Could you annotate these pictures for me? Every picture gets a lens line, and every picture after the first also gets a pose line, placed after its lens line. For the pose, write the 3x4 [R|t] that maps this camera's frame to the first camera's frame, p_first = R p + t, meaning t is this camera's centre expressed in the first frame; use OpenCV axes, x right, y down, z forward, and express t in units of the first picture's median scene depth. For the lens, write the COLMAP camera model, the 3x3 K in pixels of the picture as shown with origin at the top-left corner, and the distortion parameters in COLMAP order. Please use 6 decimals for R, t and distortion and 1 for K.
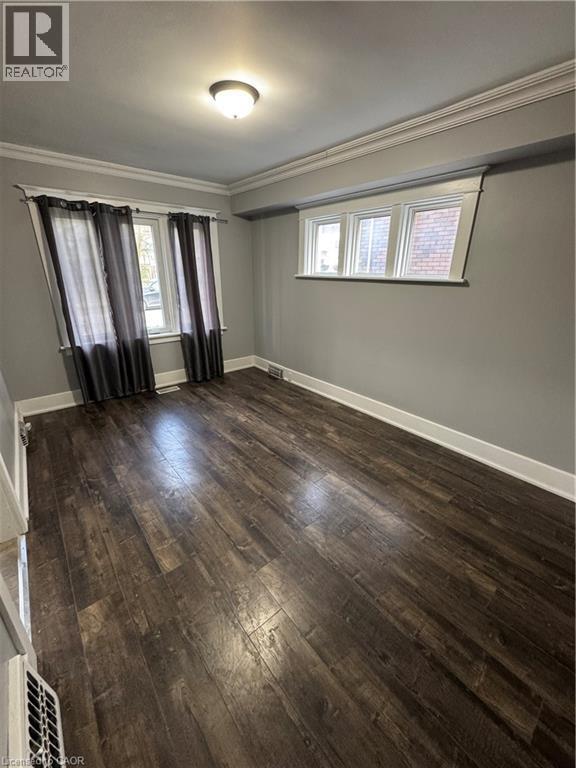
lens RADIAL K [[306.4, 0, 285.3], [0, 306.4, 382.1], [0, 0, 1]] dist [-0.003778, -0.000510]
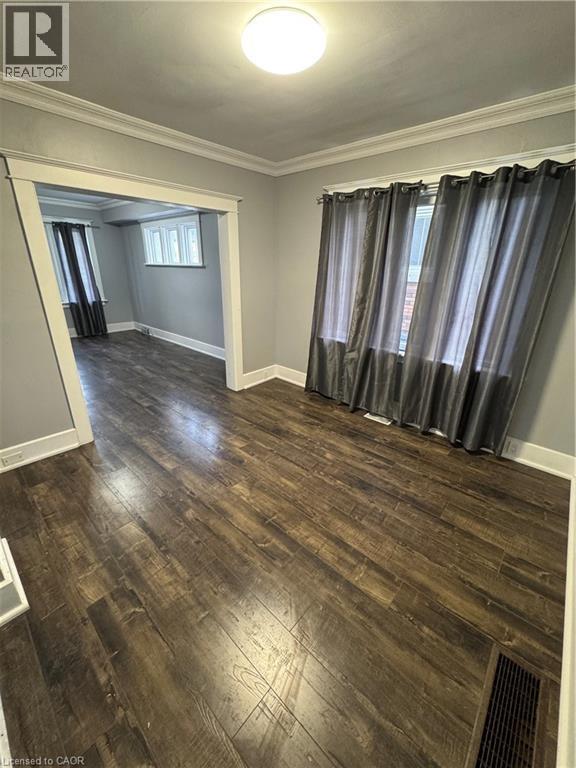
lens RADIAL K [[306.4, 0, 294.7], [0, 306.4, 383.9], [0, 0, 1]] dist [-0.003778, -0.000510]
pose [[0.987419, -0.048046, 0.150650, 0.533083], [0.044919, 0.998700, 0.024096, 0.263930], [-0.151611, -0.017026, 0.988294, -0.684015]]
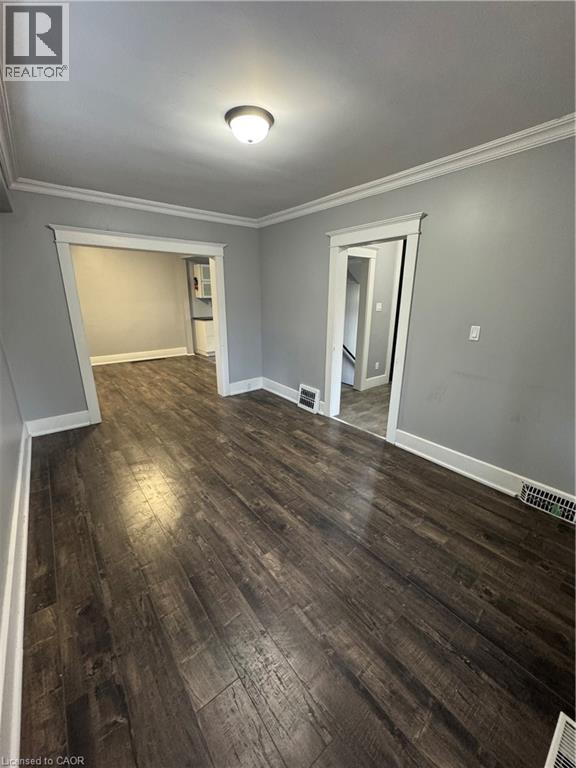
lens RADIAL K [[306.4, 0, 284.5], [0, 306.4, 378.4], [0, 0, 1]] dist [-0.003778, -0.000510]
pose [[-0.999405, -0.023342, 0.025393, -0.149244], [-0.003854, 0.807181, 0.590292, -0.407153], [-0.034276, 0.589843, -0.806790, 1.094363]]
